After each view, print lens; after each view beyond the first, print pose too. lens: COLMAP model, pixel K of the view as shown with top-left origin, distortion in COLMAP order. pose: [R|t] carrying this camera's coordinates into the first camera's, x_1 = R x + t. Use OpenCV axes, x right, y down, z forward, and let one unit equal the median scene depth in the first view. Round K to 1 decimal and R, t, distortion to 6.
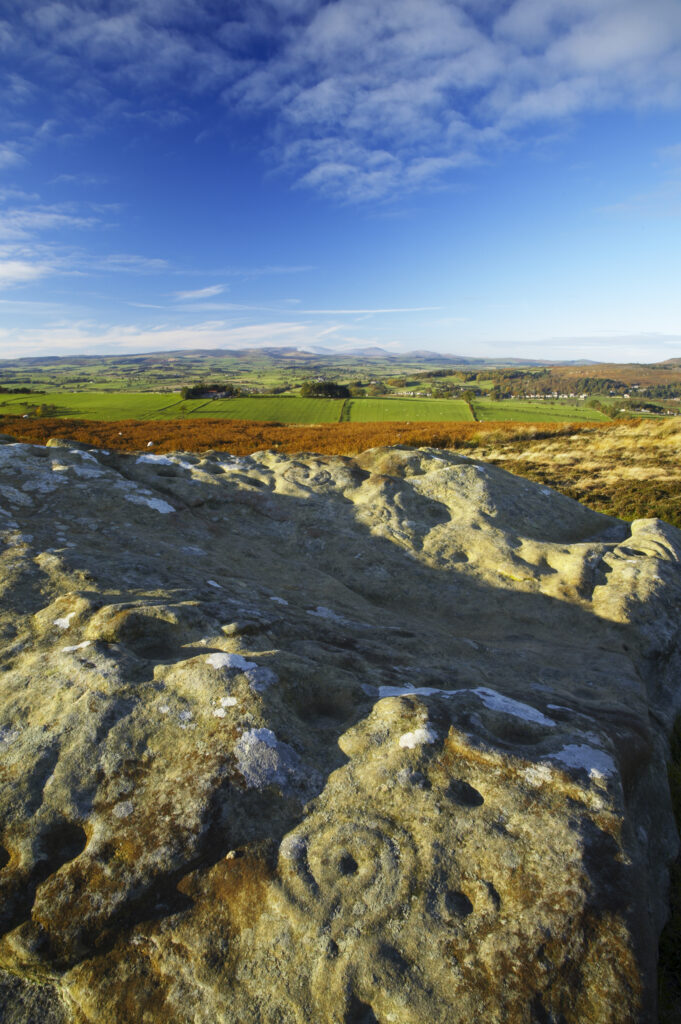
lens RADIAL K [[705.9, 0, 353.9], [0, 705.9, 519.8], [0, 0, 1]] dist [-0.138075, 0.073207]
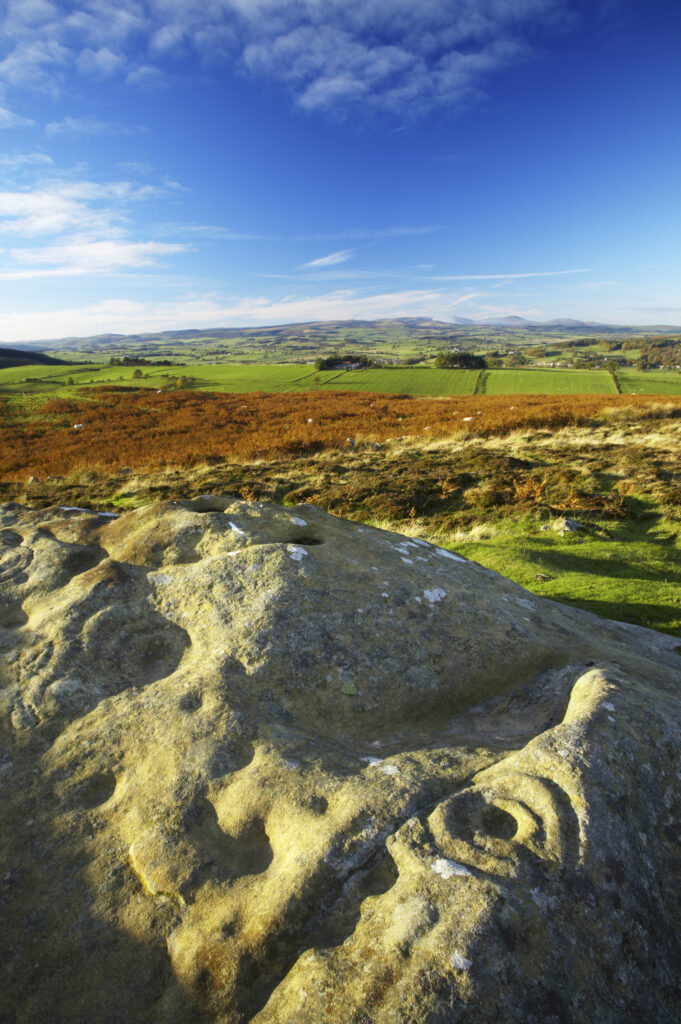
lens RADIAL K [[698.6, 0, 355.9], [0, 698.6, 521.0], [0, 0, 1]] dist [-0.122325, 0.066950]
pose [[0.980061, 0.031427, -0.196195, 0.035513], [-0.022417, 0.998597, 0.047976, -0.013483], [0.197427, -0.042621, 0.979391, 0.051177]]
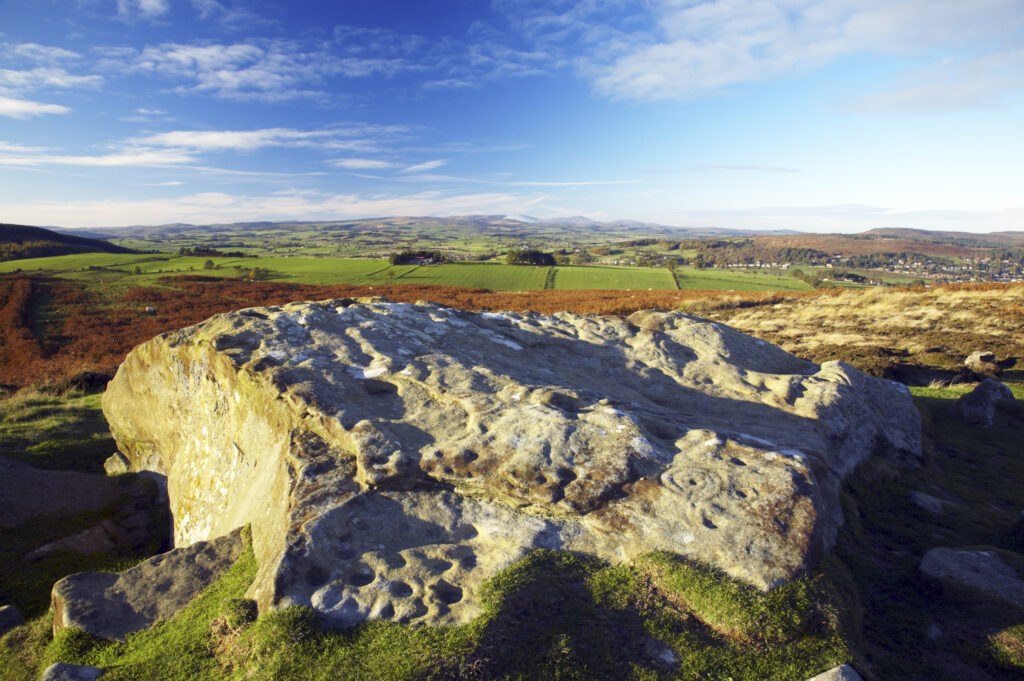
lens RADIAL K [[711.6, 0, 531.1], [0, 711.6, 342.1], [0, 0, 1]] dist [-0.141918, 0.081272]
pose [[0.999417, 0.012503, -0.031756, -0.016318], [-0.014489, 0.997901, -0.063110, 0.006158], [0.030900, 0.063533, 0.997501, -0.048112]]
